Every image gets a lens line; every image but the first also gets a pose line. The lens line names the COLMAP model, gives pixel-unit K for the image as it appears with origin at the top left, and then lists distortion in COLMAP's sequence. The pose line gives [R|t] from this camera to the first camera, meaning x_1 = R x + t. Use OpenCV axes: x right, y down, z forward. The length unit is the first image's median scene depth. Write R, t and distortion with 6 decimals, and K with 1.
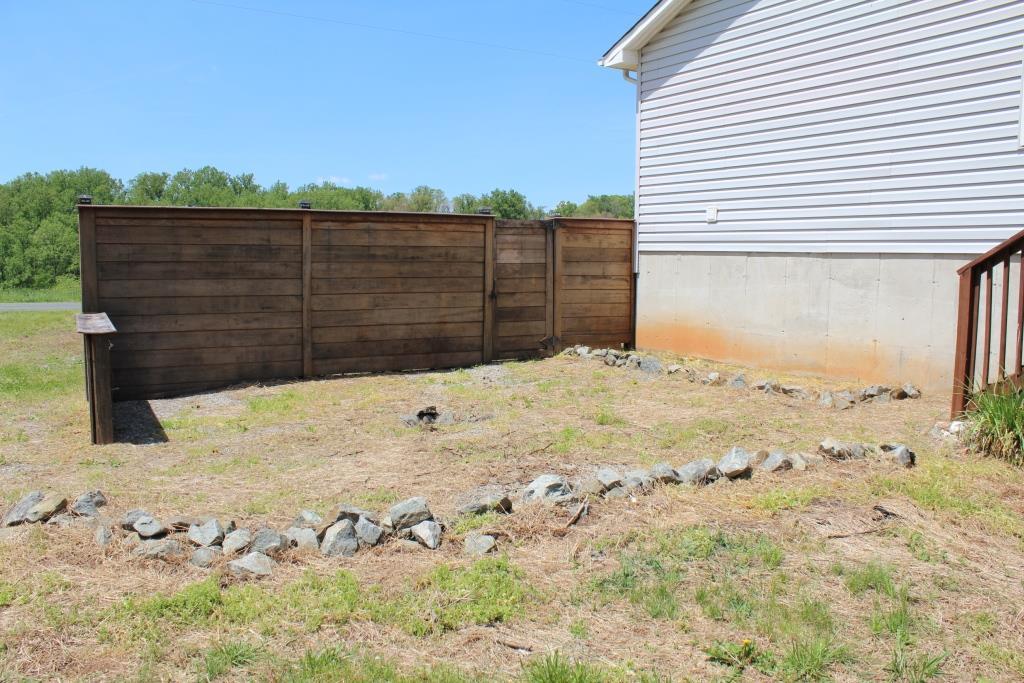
lens RADIAL K [[844.8, 0, 512.0], [0, 844.8, 341.5], [0, 0, 1]] dist [-0.168250, 0.147320]
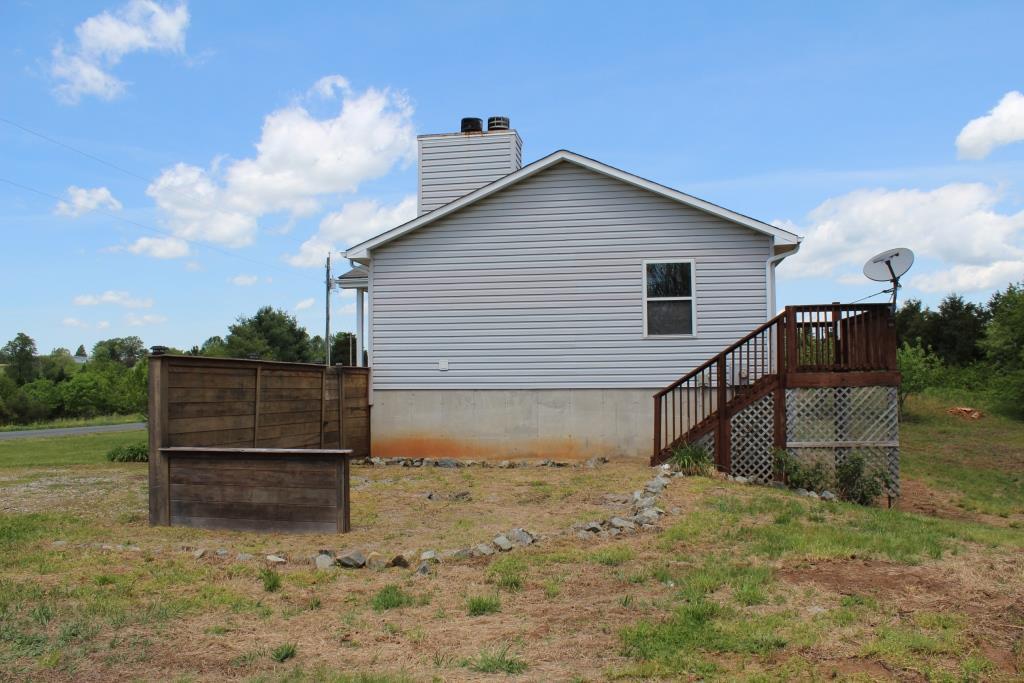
lens RADIAL K [[844.8, 0, 512.0], [0, 844.8, 341.5], [0, 0, 1]] dist [-0.168250, 0.147320]
pose [[0.643310, 0.028850, 0.765062, -0.915608], [0.090031, 0.989506, -0.113017, -0.007075], [-0.760294, 0.141585, 0.633961, -0.106240]]
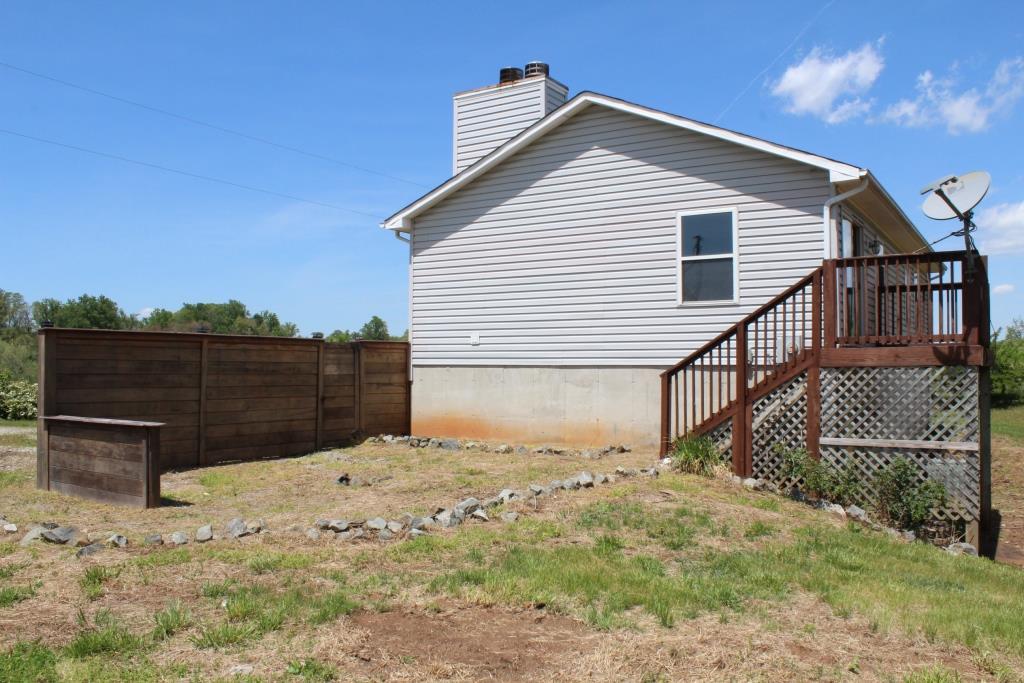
lens RADIAL K [[844.8, 0, 512.0], [0, 844.8, 341.5], [0, 0, 1]] dist [-0.168250, 0.147320]
pose [[0.888333, 0.008353, 0.459124, -0.386673], [0.050978, 0.991860, -0.116679, 0.025953], [-0.456362, 0.127055, 0.880676, -0.324812]]
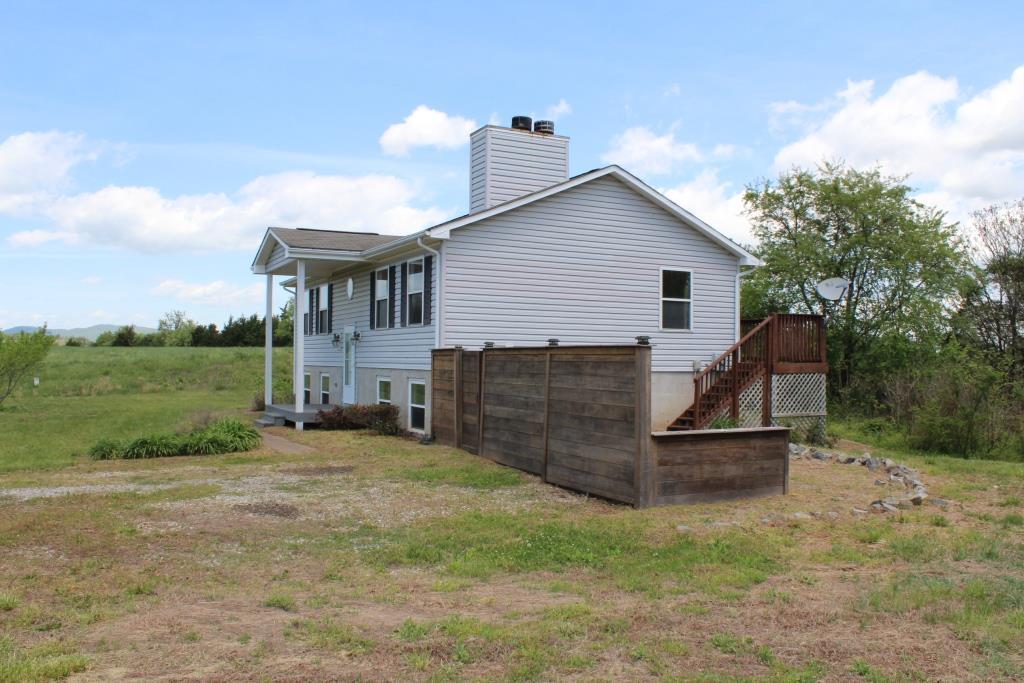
lens RADIAL K [[844.8, 0, 512.0], [0, 844.8, 341.5], [0, 0, 1]] dist [-0.168250, 0.147320]
pose [[0.047915, 0.015124, 0.998737, -1.479665], [0.091256, 0.995637, -0.019456, -0.137788], [-0.994674, 0.092073, 0.046326, 0.946632]]
